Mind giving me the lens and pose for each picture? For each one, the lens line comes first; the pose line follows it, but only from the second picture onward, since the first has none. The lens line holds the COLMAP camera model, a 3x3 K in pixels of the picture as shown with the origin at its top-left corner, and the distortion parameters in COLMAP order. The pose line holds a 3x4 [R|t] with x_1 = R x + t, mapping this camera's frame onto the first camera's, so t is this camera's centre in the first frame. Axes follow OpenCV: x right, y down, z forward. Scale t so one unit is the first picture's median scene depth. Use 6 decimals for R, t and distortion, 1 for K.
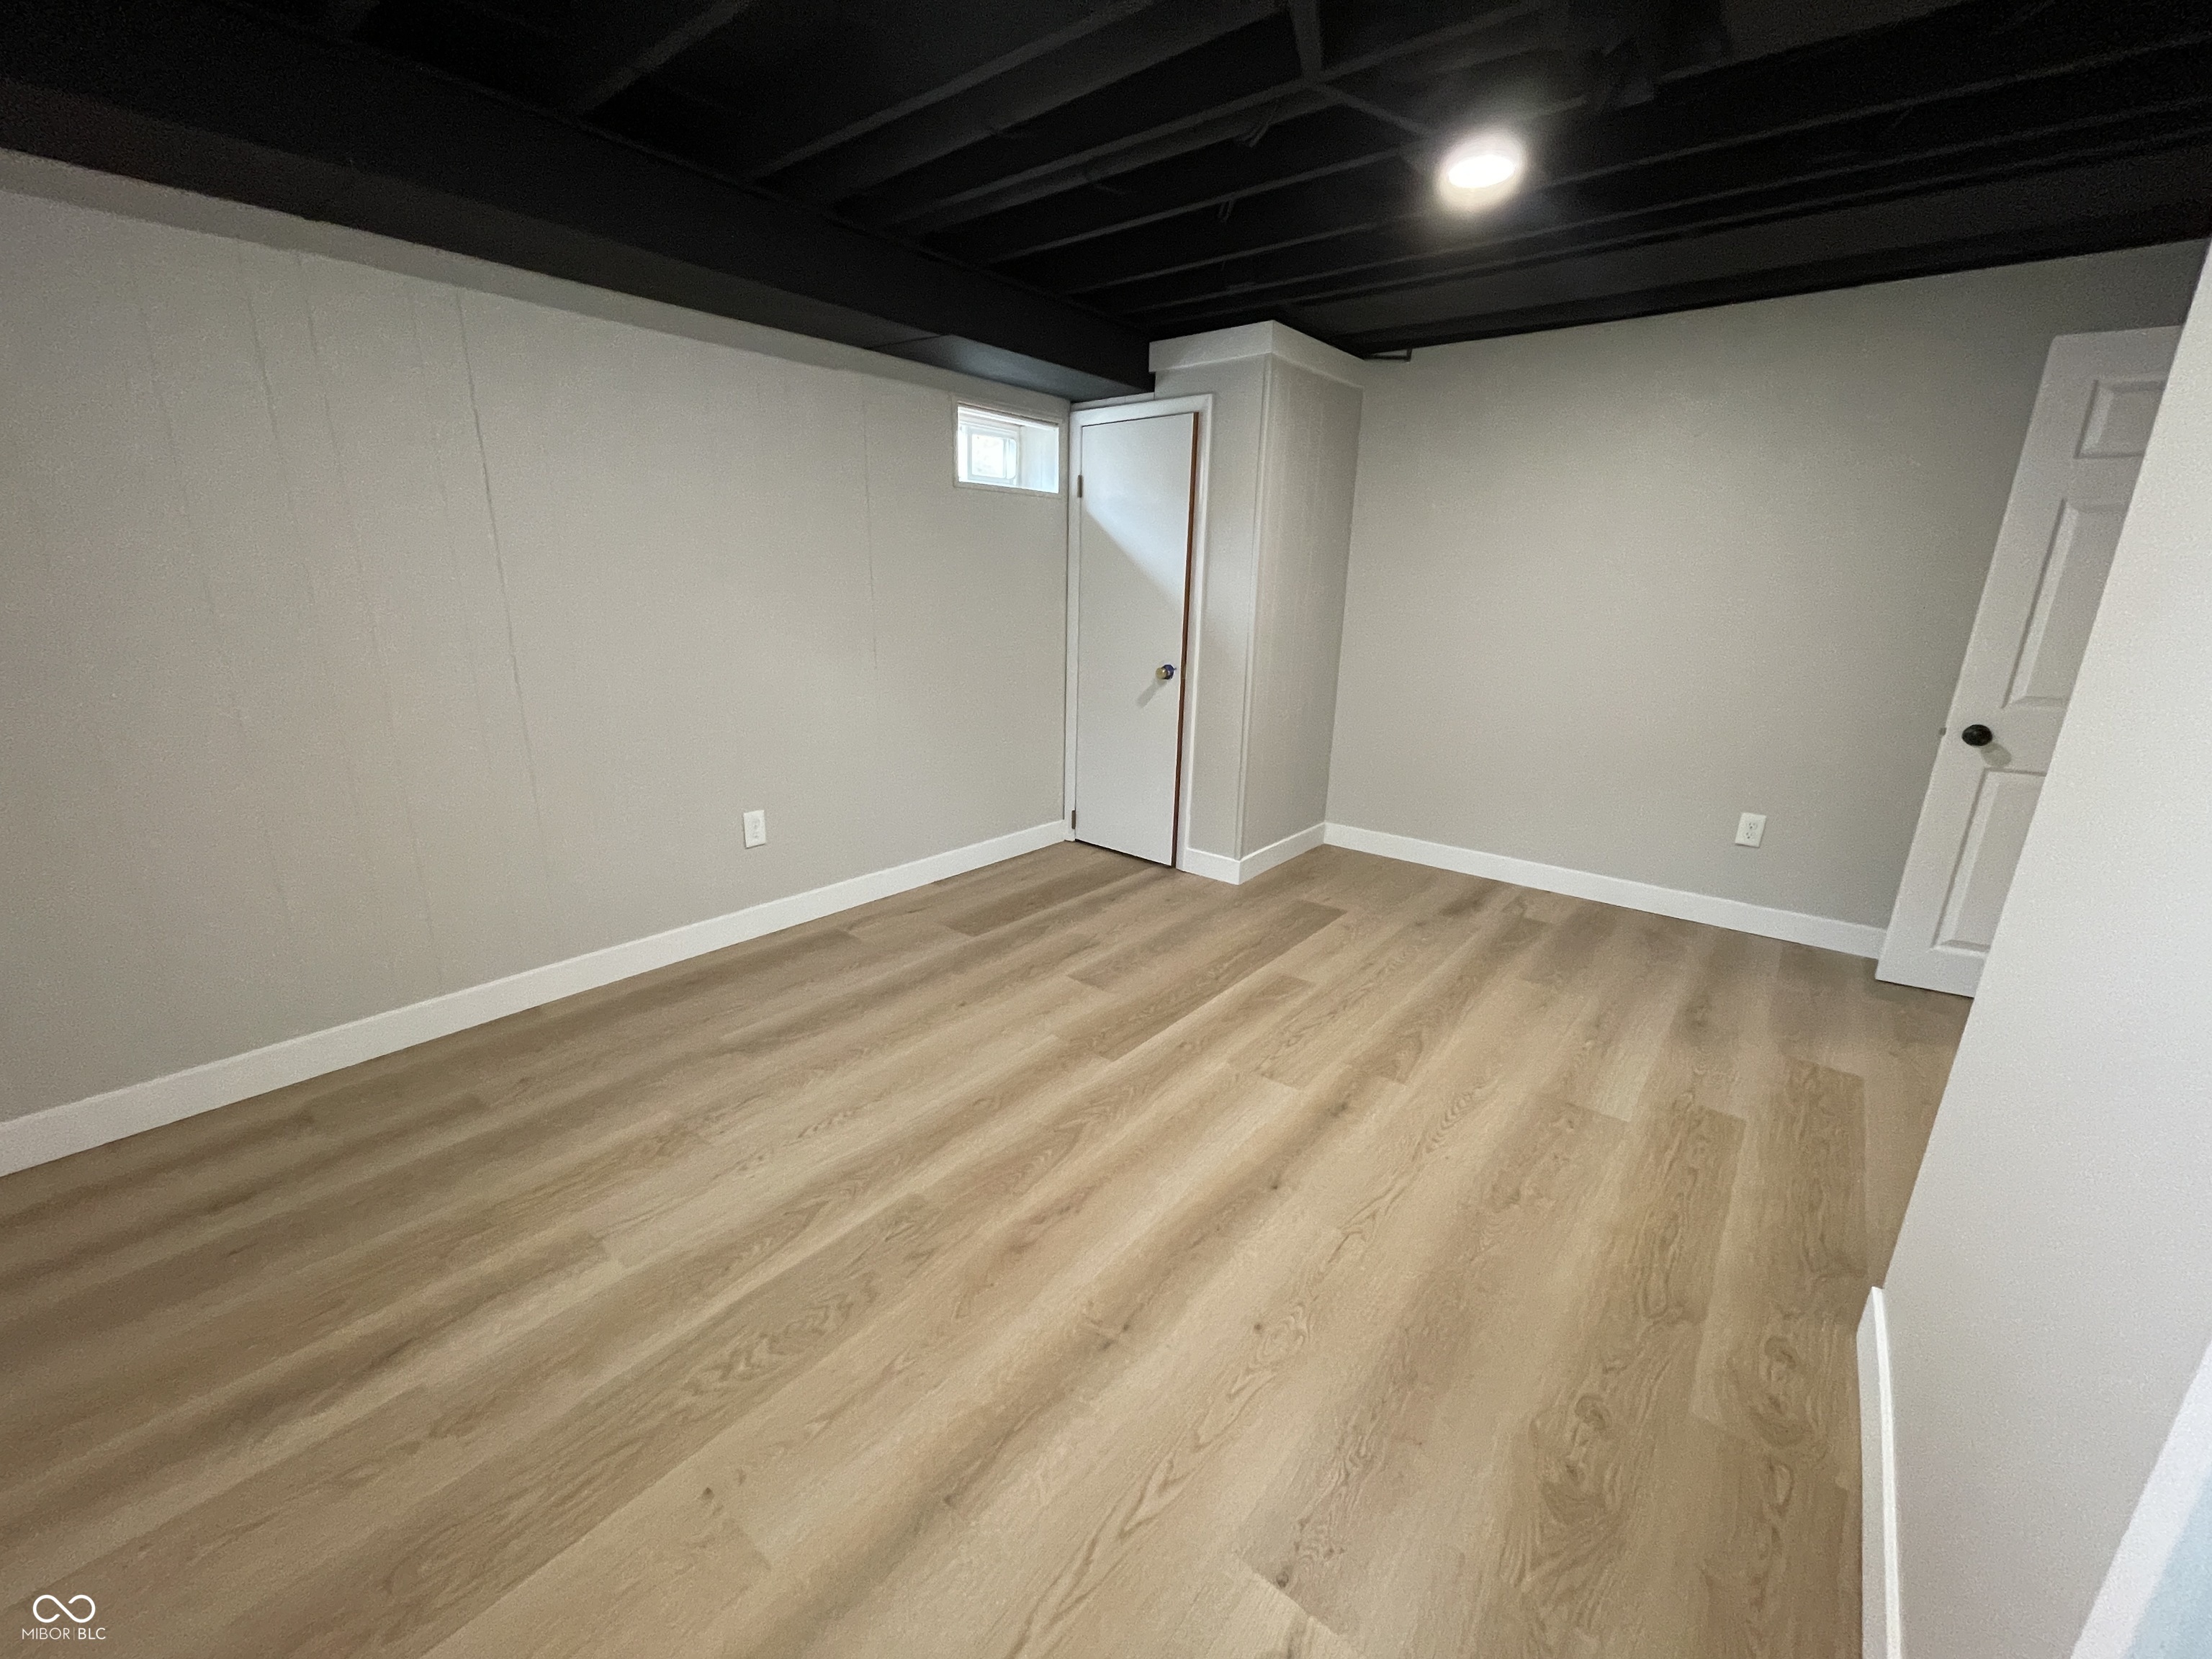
lens RADIAL K [[906.7, 0, 1099.0], [0, 906.7, 831.6], [0, 0, 1]] dist [0.000004, 0.000099]
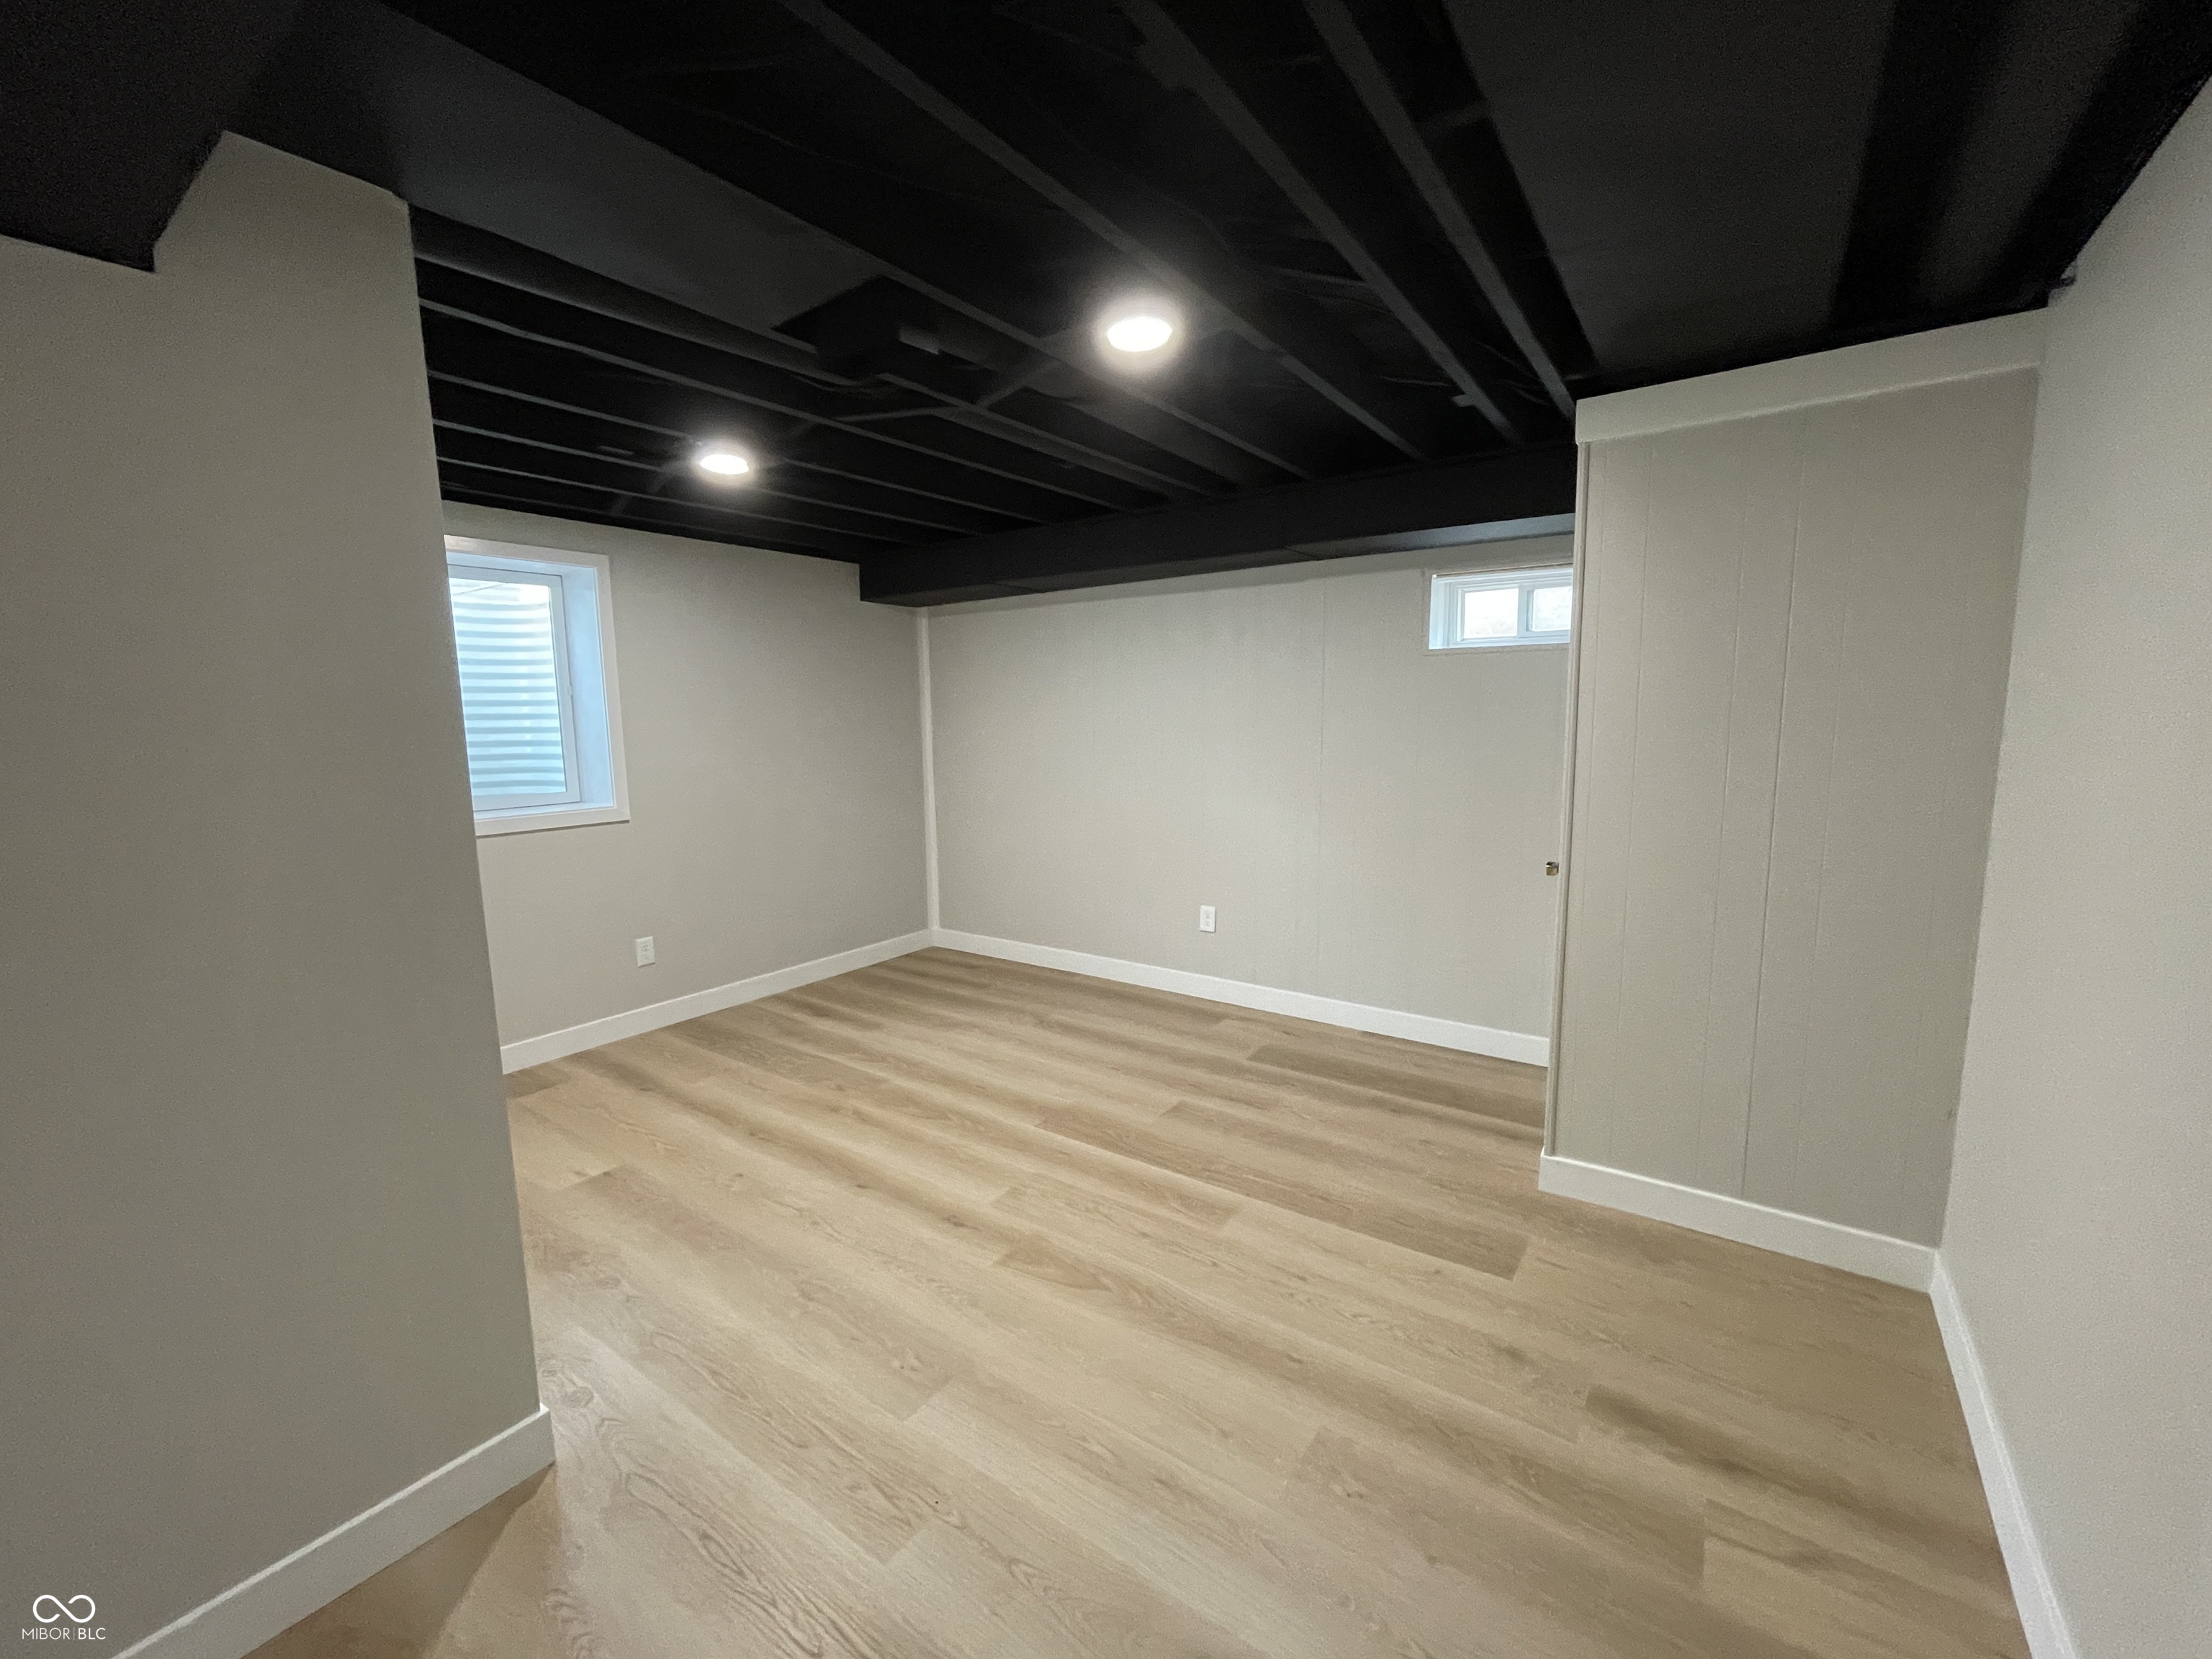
lens RADIAL K [[906.7, 0, 1099.0], [0, 906.7, 831.6], [0, 0, 1]] dist [0.000004, 0.000099]
pose [[0.057096, 0.114292, -0.991805, 1.075758], [-0.256851, 0.961668, 0.096033, -0.247549], [0.964763, 0.249263, 0.084264, 0.781130]]
